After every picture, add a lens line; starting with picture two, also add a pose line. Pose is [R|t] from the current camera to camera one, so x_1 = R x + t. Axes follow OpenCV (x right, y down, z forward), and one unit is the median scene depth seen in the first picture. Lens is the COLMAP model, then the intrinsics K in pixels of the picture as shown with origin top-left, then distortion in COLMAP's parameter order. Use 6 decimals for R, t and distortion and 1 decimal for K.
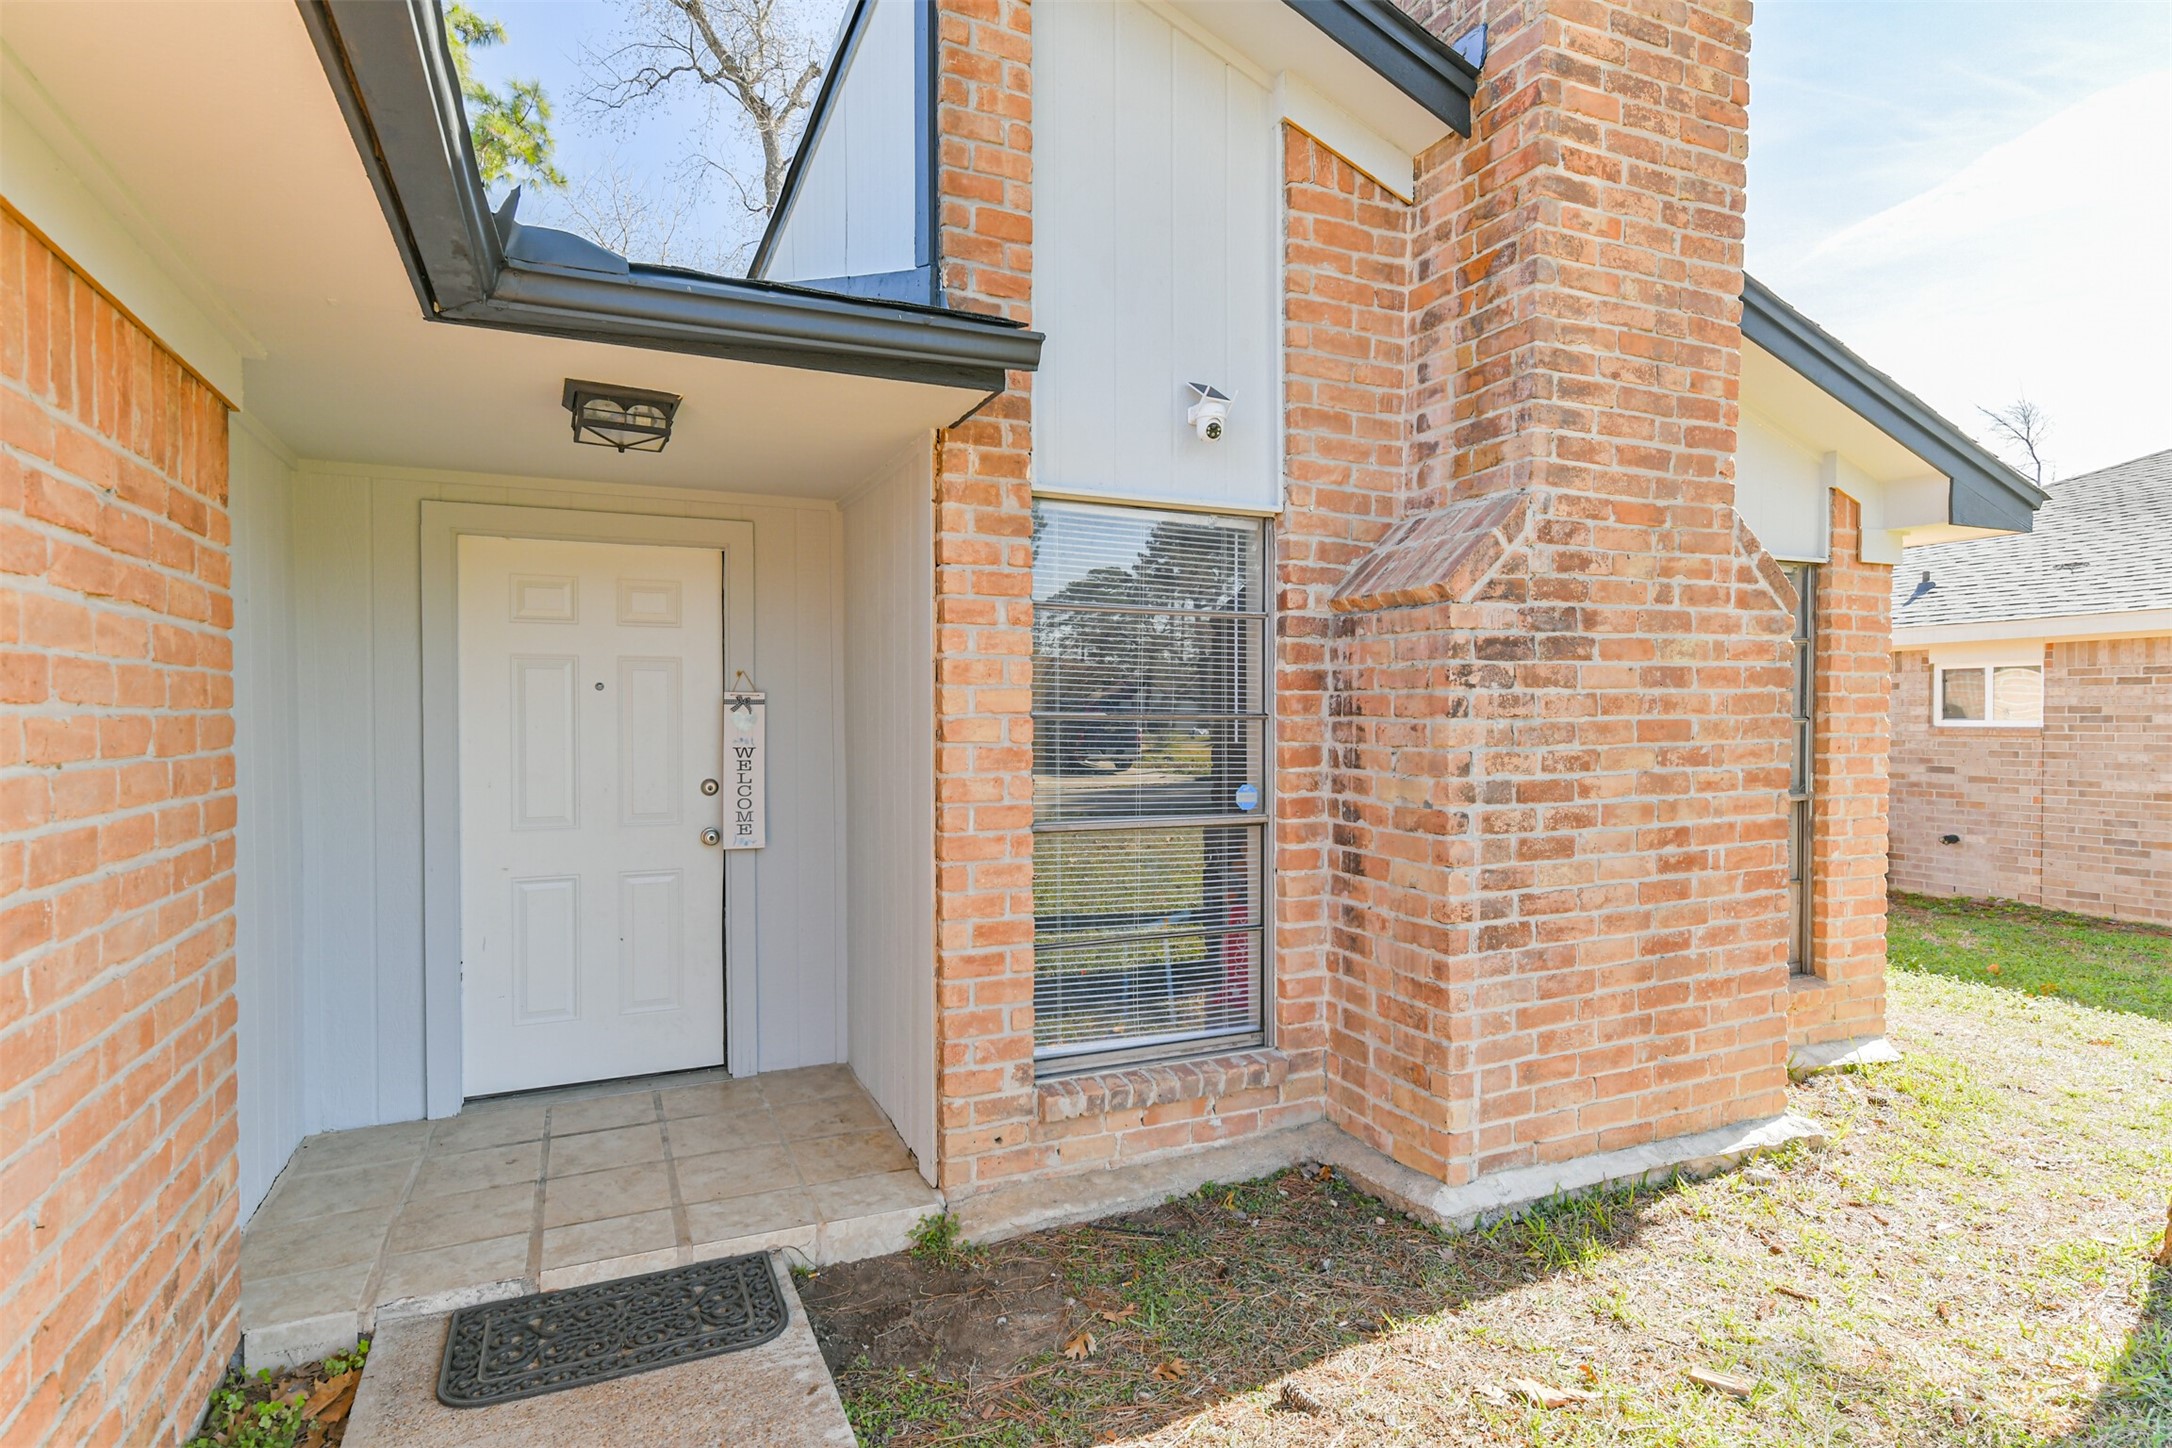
lens RADIAL K [[1146.0, 0, 1090.2], [0, 1146.0, 732.6], [0, 0, 1]] dist [0.004170, 0.000206]
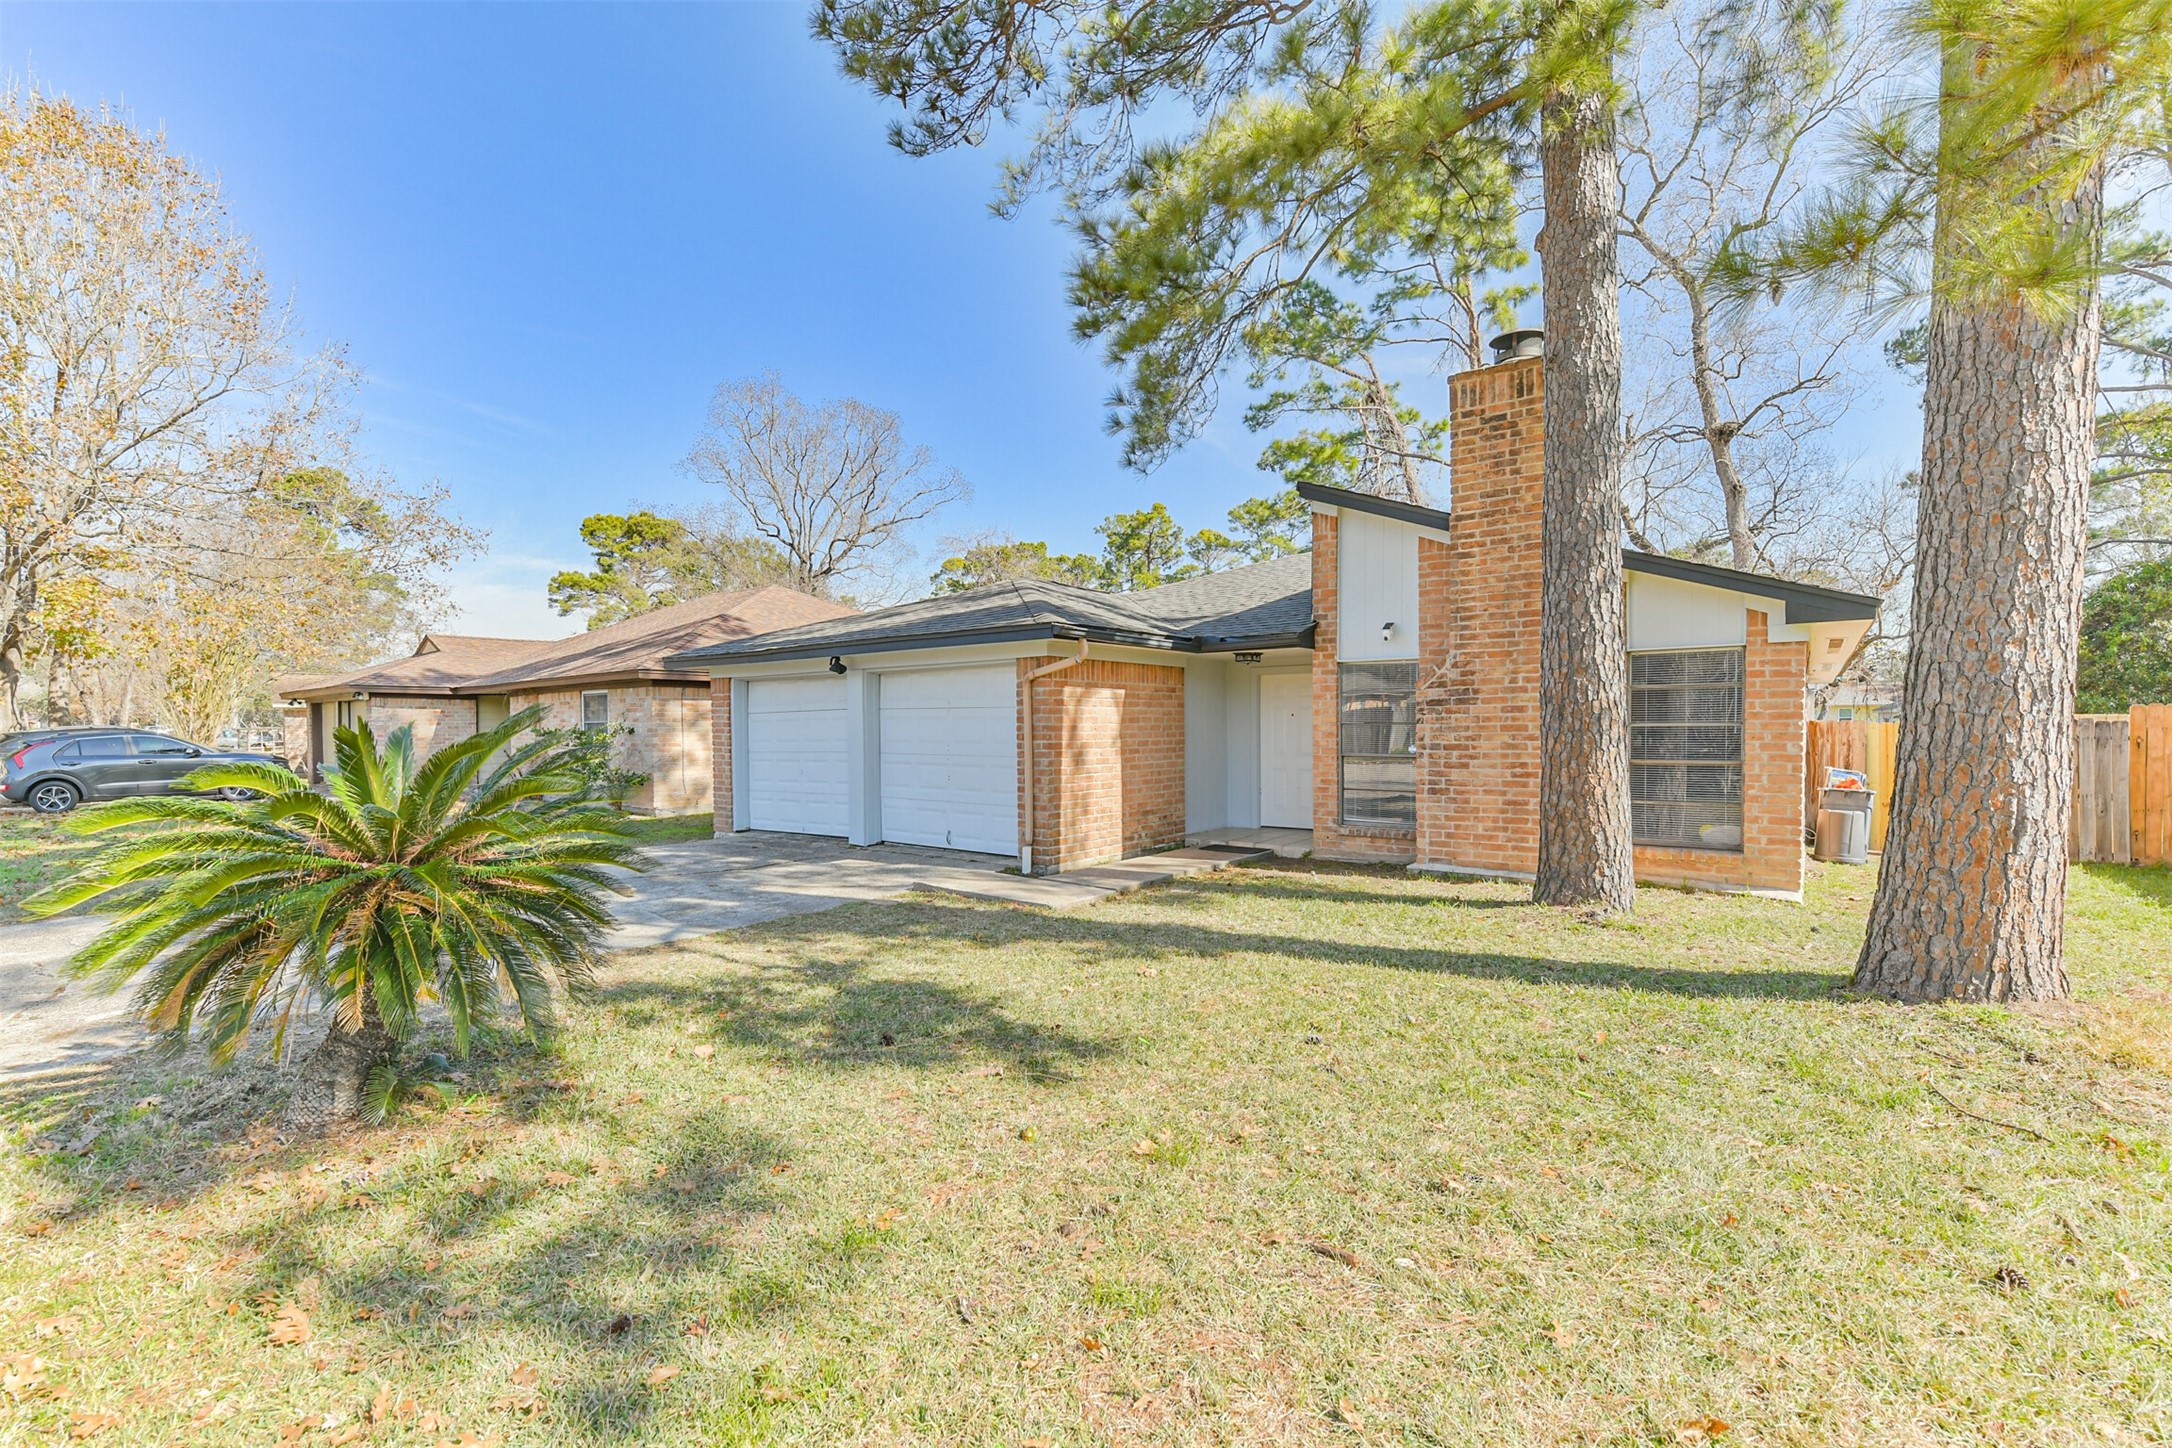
lens RADIAL K [[930.4, 0, 1088.1], [0, 930.4, 728.4], [0, 0, 1]] dist [0.014383, -0.002626]
pose [[0.480507, 0.001313, -0.876990, 2.139066], [-0.009158, 0.999952, -0.003521, 0.018171], [0.876943, 0.009723, 0.480496, -1.107568]]
